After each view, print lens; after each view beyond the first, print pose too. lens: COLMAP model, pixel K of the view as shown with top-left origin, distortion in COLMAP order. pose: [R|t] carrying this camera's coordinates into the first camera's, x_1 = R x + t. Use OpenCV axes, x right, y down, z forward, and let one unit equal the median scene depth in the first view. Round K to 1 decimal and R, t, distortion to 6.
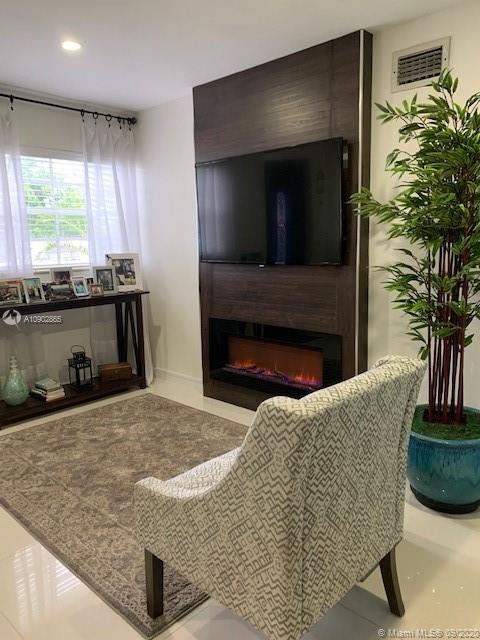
lens RADIAL K [[485.7, 0, 250.0], [0, 485.7, 320.6], [0, 0, 1]] dist [0.022661, -0.037456]
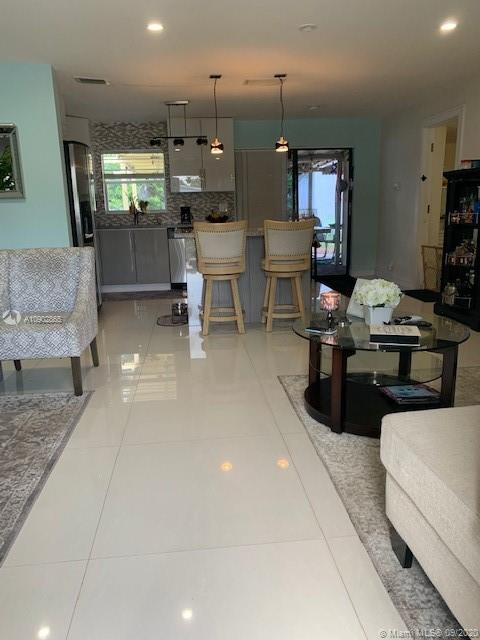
lens RADIAL K [[485.7, 0, 239.7], [0, 485.7, 311.0], [0, 0, 1]] dist [0.022661, -0.037456]
pose [[-0.749549, -0.109697, 0.652796, -0.815512], [0.135048, 0.940090, 0.313039, -0.089186], [-0.648026, 0.322797, -0.689829, 0.792120]]
